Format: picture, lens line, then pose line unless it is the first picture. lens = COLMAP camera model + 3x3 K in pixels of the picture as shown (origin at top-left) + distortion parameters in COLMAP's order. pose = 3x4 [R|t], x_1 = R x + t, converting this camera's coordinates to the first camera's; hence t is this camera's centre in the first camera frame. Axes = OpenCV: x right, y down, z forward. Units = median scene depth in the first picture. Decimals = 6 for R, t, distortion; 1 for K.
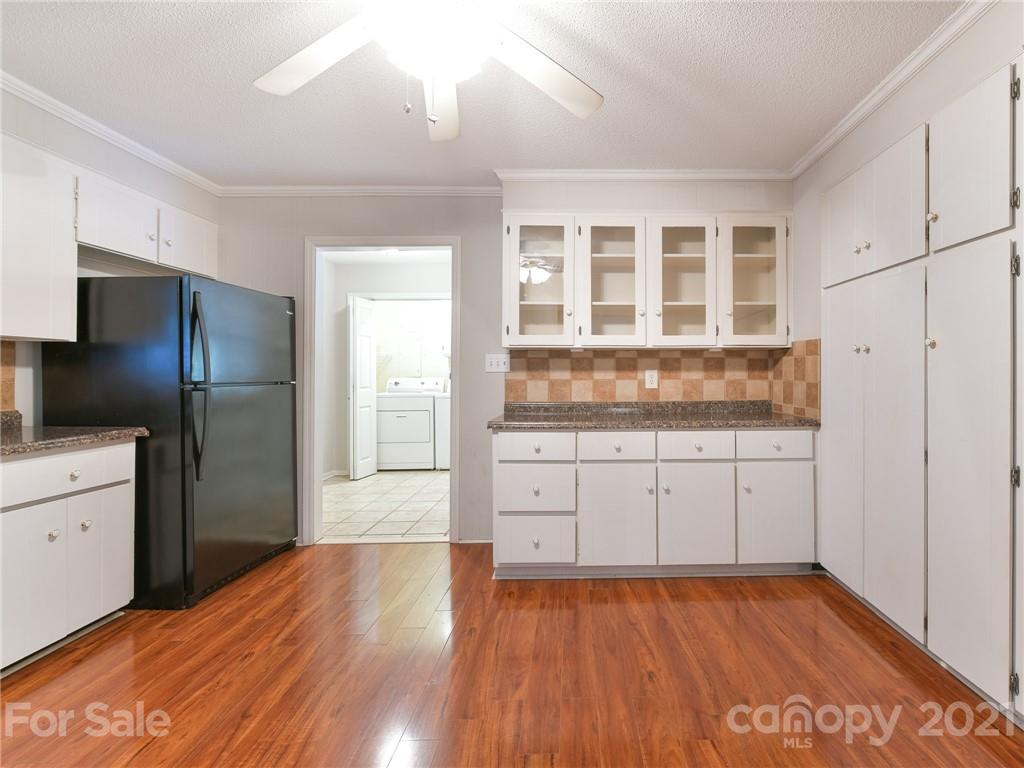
lens RADIAL K [[463.5, 0, 581.9], [0, 463.5, 378.1], [0, 0, 1]] dist [-0.018719, -0.000415]
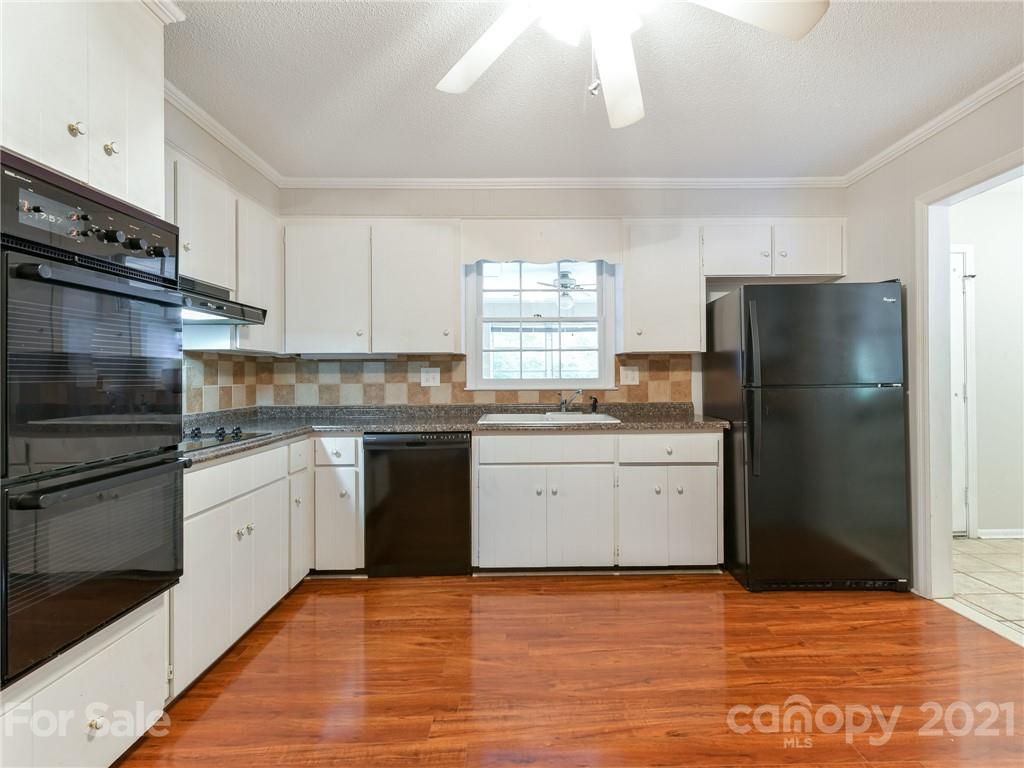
lens RADIAL K [[510.3, 0, 529.0], [0, 510.3, 374.2], [0, 0, 1]] dist [0.002232, 0.000161]
pose [[-0.003601, -0.005255, -0.999980, 0.313752], [0.003352, 0.999981, -0.005267, -0.007678], [0.999988, -0.003371, -0.003584, 0.415432]]
